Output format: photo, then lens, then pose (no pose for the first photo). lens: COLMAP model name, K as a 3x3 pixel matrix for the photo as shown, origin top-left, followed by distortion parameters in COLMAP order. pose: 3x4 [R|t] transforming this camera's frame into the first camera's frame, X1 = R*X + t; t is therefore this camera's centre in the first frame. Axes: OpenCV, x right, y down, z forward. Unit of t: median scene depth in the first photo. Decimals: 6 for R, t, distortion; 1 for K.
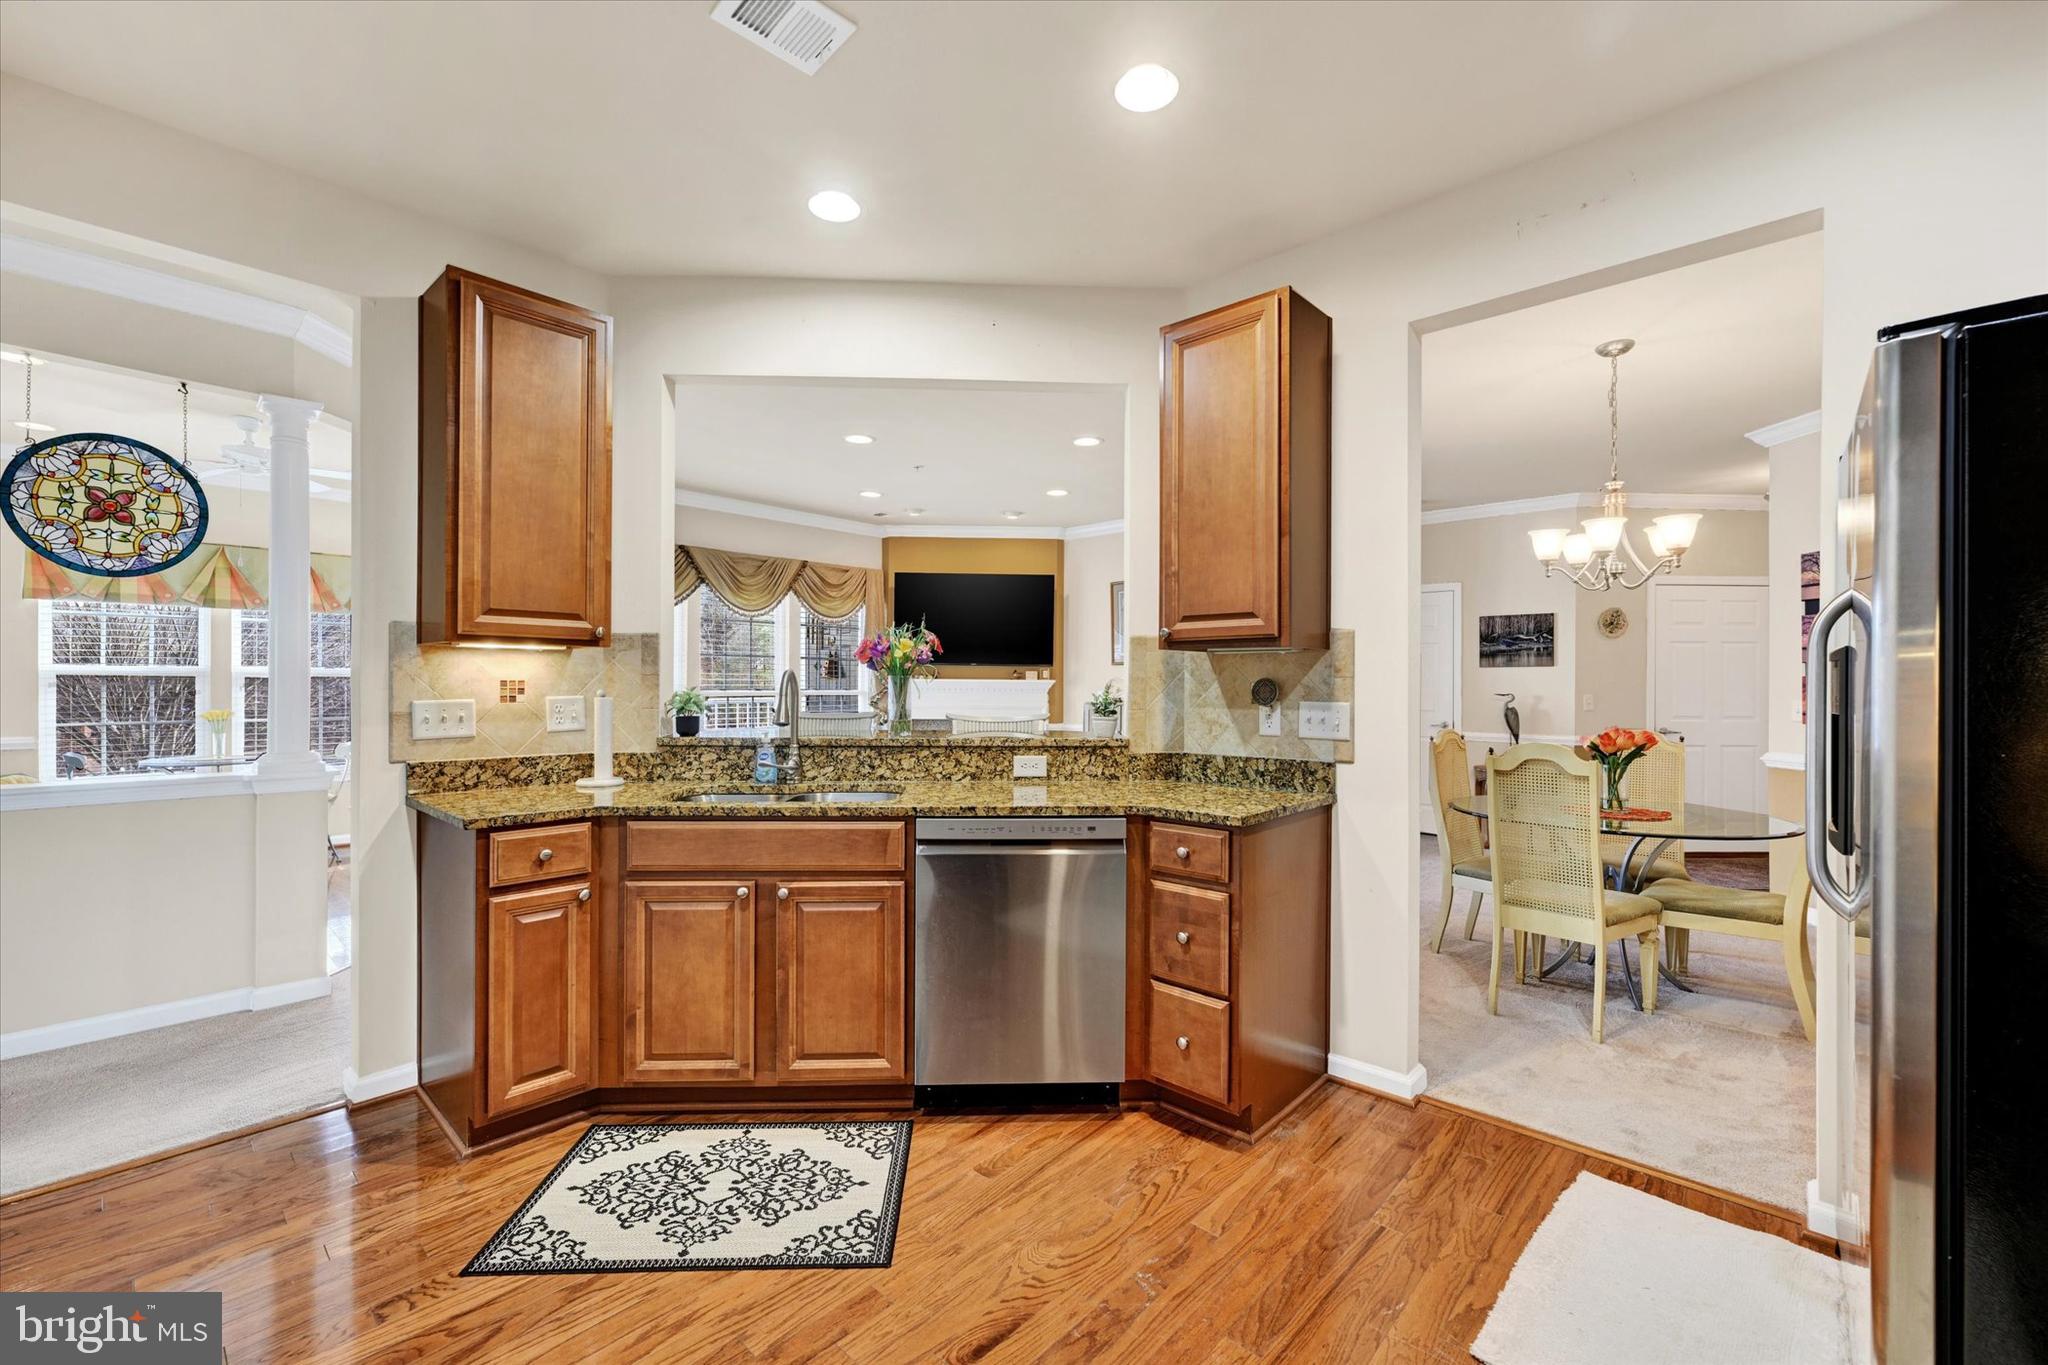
lens RADIAL K [[845.4, 0, 1024.2], [0, 845.4, 679.7], [0, 0, 1]] dist [0.002690, 0.000306]
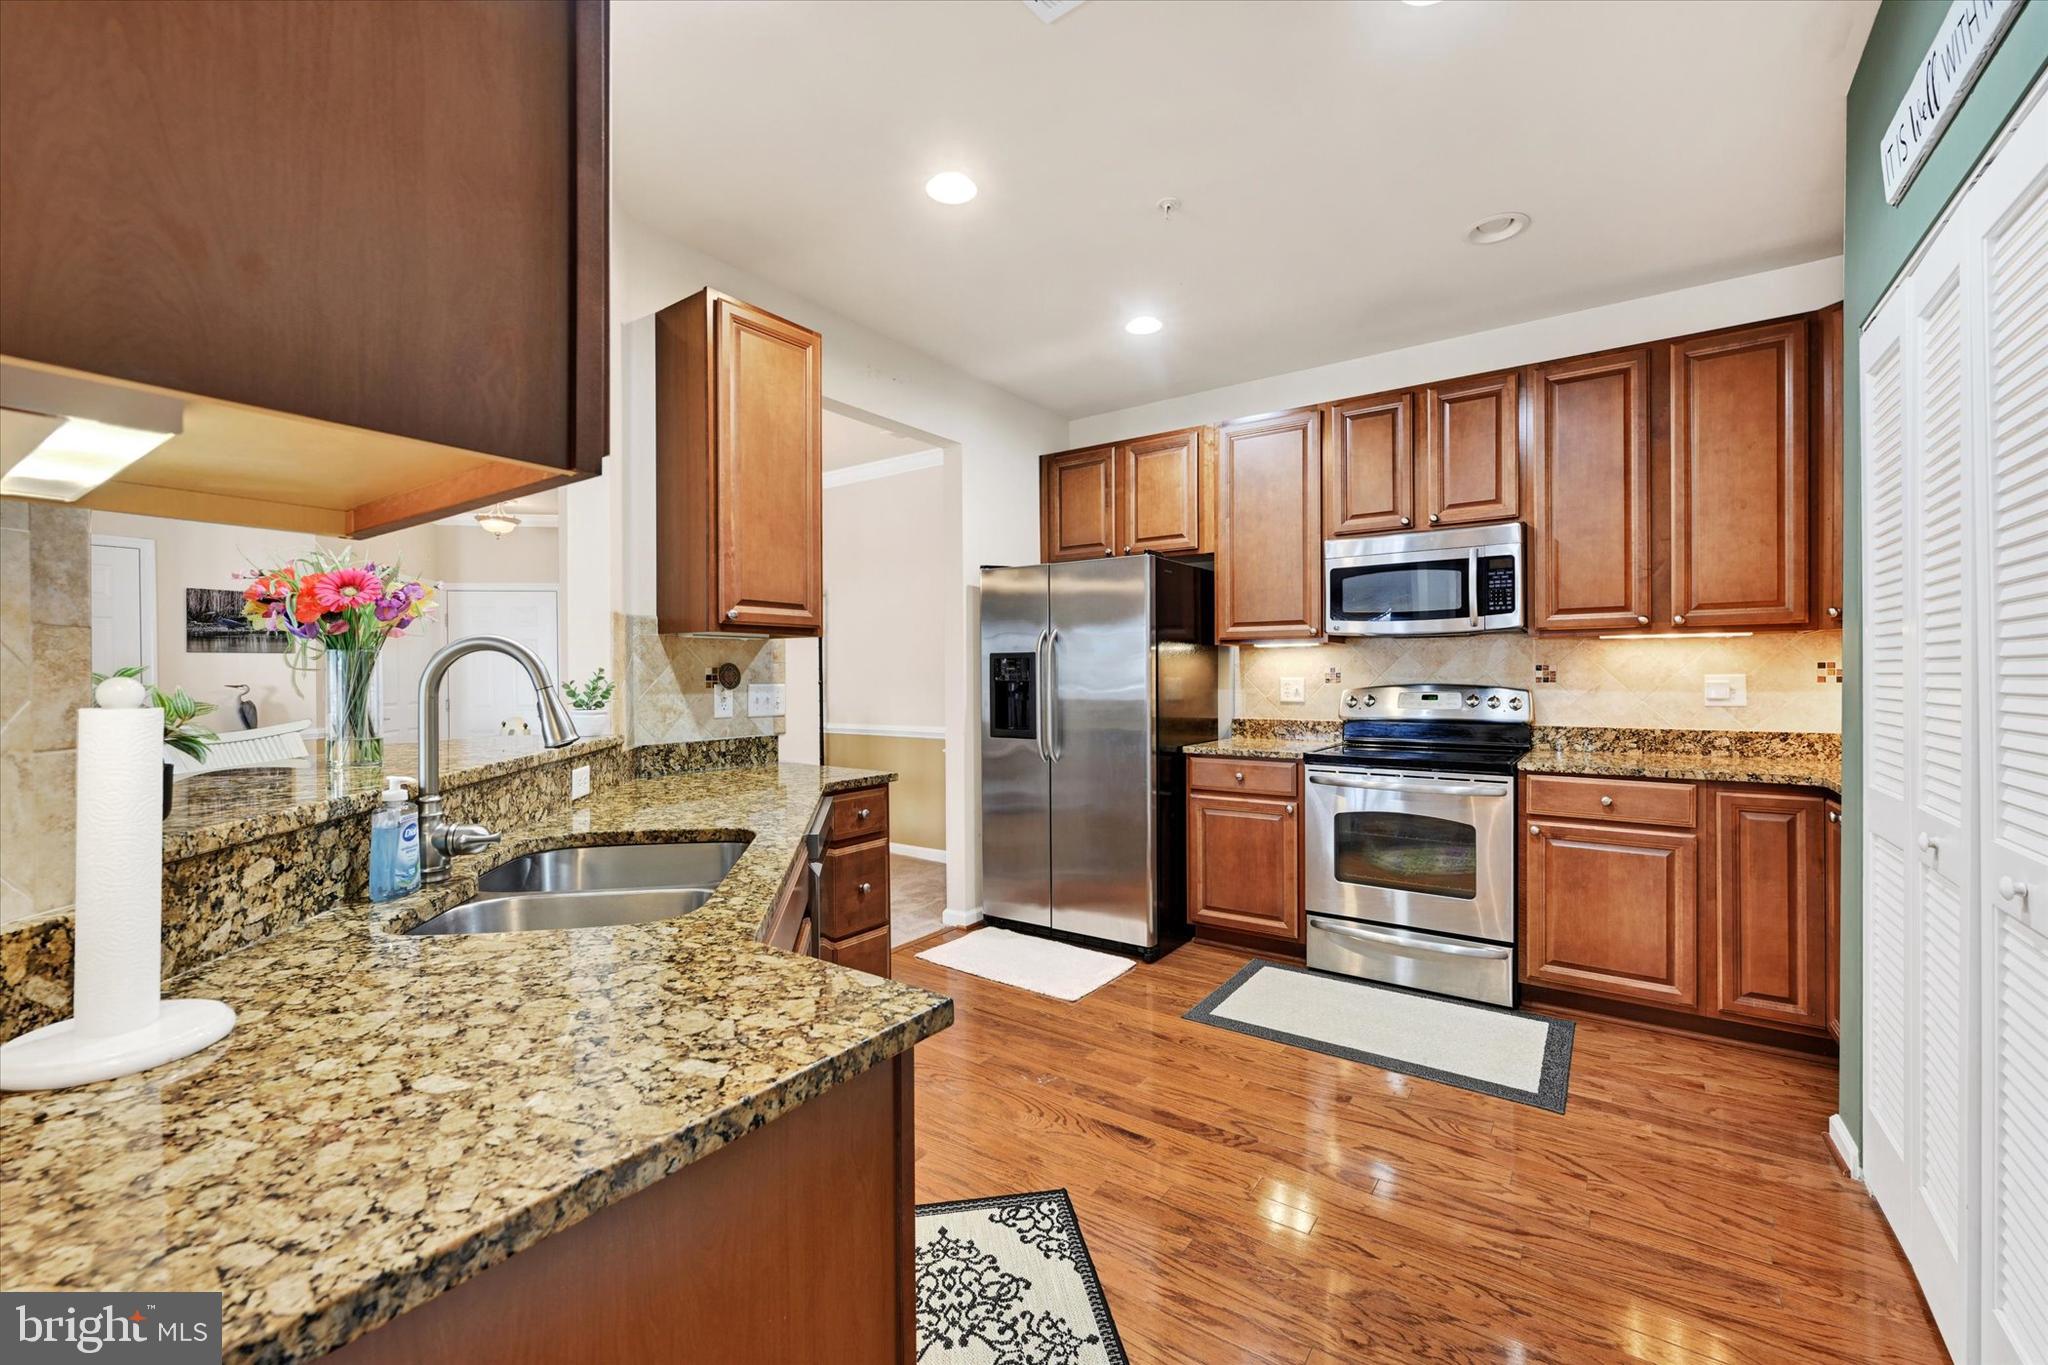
lens RADIAL K [[845.4, 0, 1022.3], [0, 845.4, 676.5], [0, 0, 1]] dist [0.002690, 0.000306]
pose [[-0.136835, -0.004637, 0.990583, -0.746123], [0.000475, 0.999989, 0.004747, 0.009506], [-0.990594, 0.001120, -0.136831, 0.722044]]
